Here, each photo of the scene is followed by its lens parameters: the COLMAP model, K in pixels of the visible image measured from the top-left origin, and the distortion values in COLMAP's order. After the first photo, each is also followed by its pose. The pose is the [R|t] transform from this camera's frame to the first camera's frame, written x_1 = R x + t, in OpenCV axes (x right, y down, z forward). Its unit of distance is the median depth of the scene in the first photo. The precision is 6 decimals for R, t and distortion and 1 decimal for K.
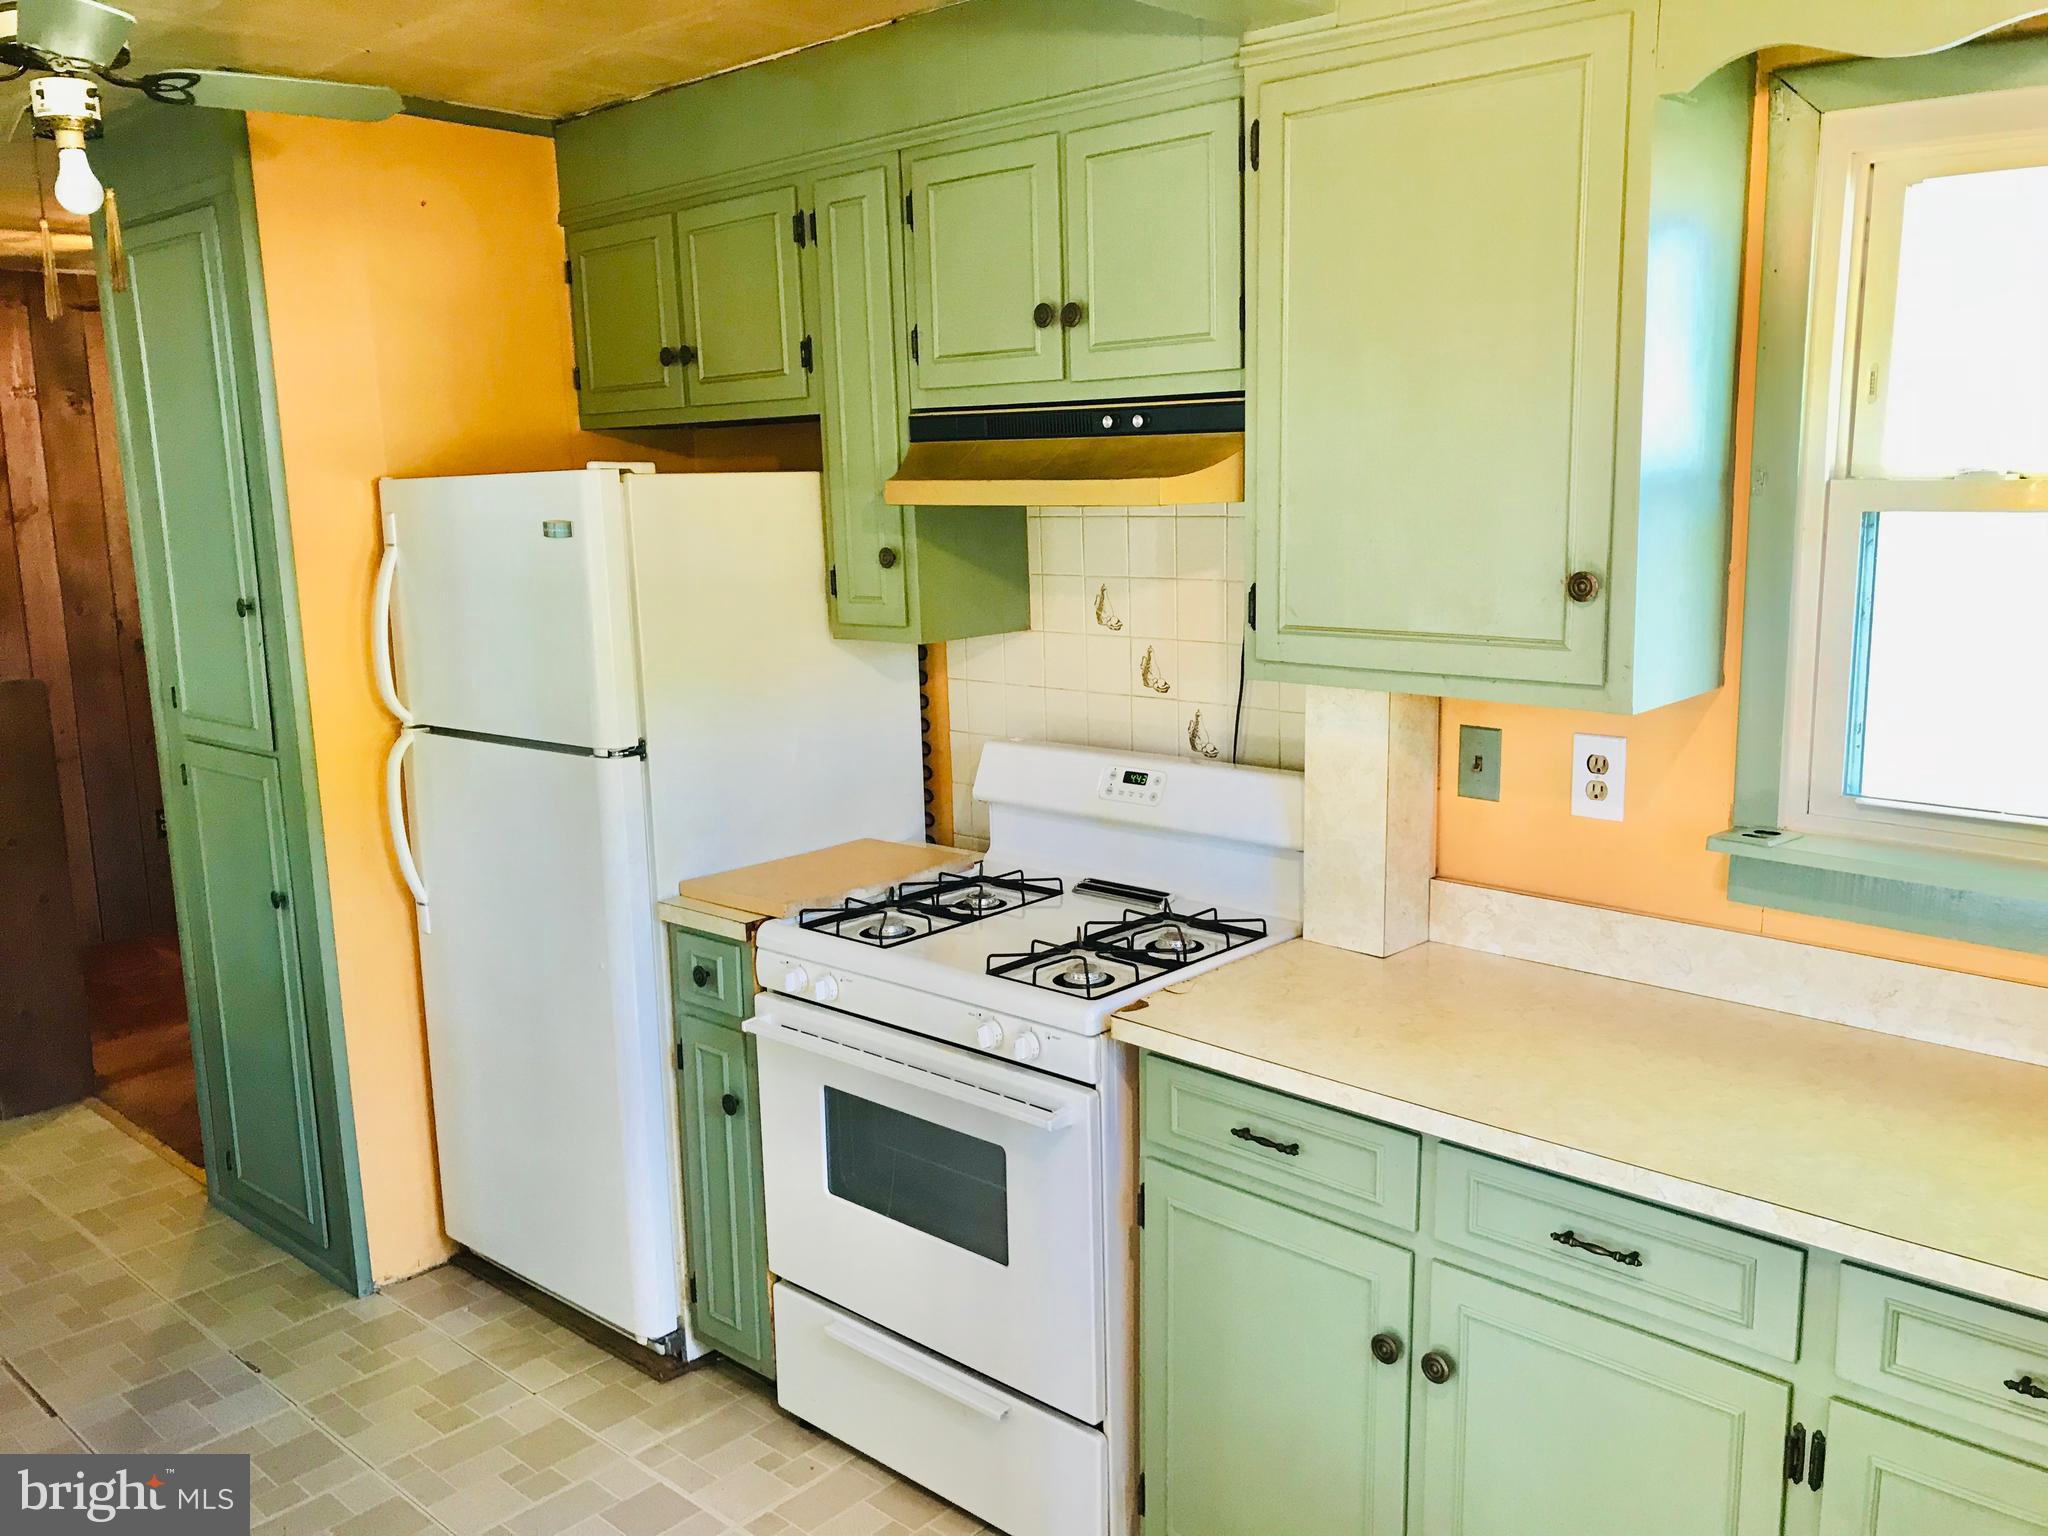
lens RADIAL K [[1675.9, 0, 1024.4], [0, 1675.9, 750.3], [0, 0, 1]] dist [0.045950, -0.049927]
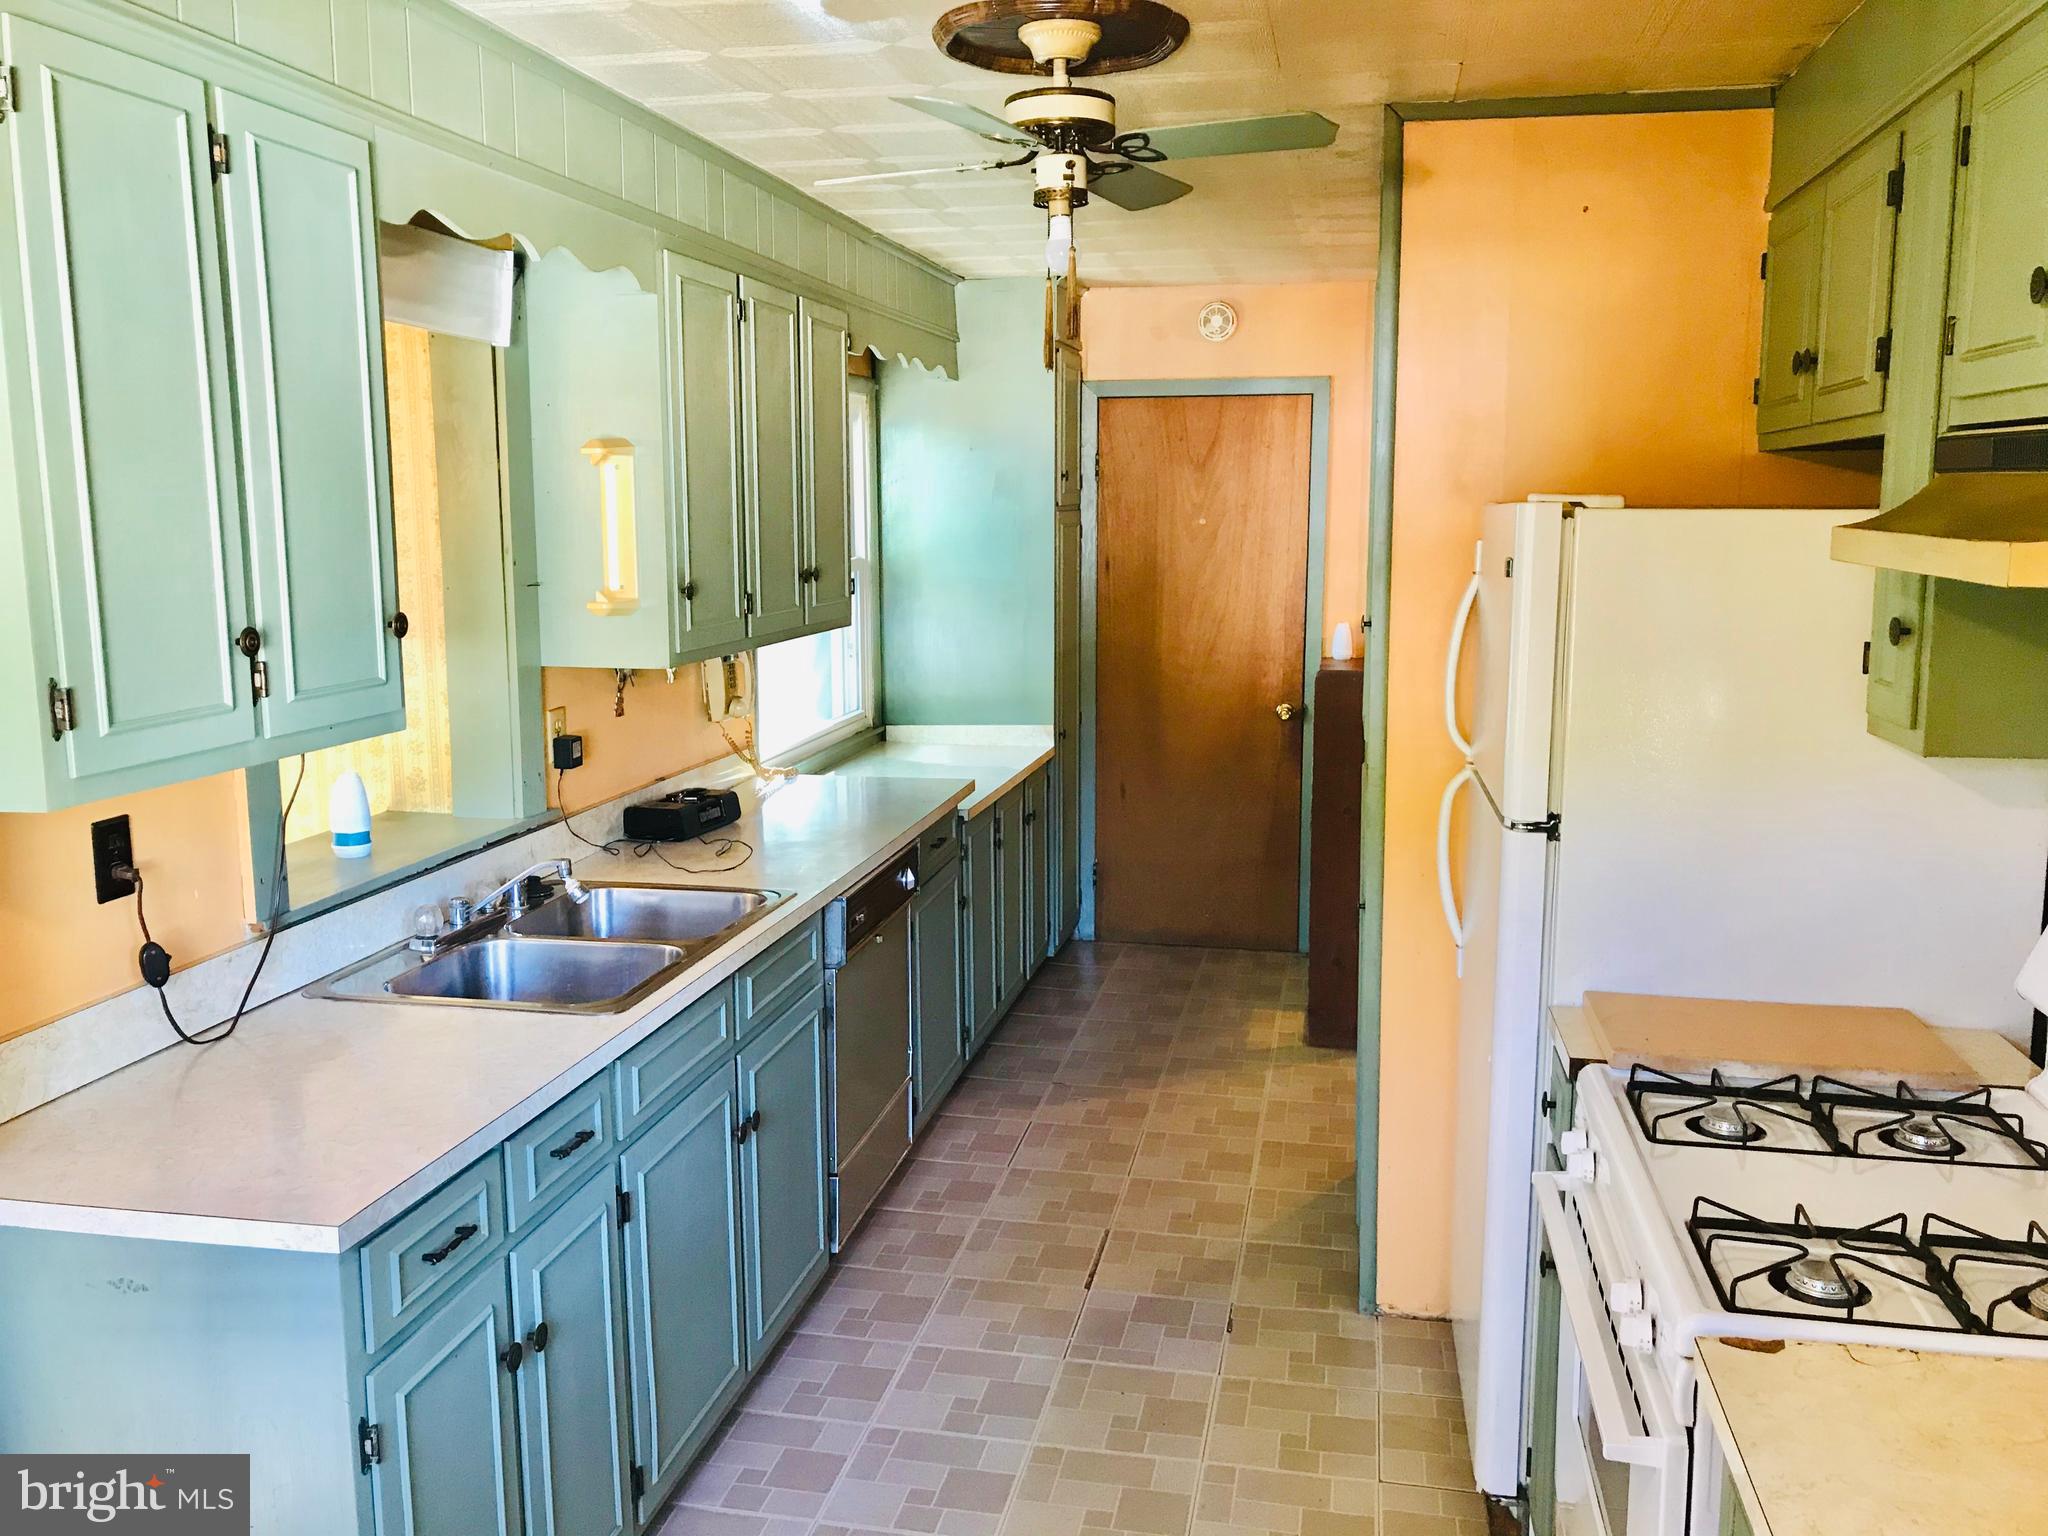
lens RADIAL K [[1675.9, 0, 1024.4], [0, 1675.9, 750.3], [0, 0, 1]] dist [0.045950, -0.049927]
pose [[0.531622, 0.152329, -0.833171, 0.377410], [-0.155268, 0.984551, 0.080934, -0.074777], [0.832628, 0.086338, 0.547061, 0.335126]]
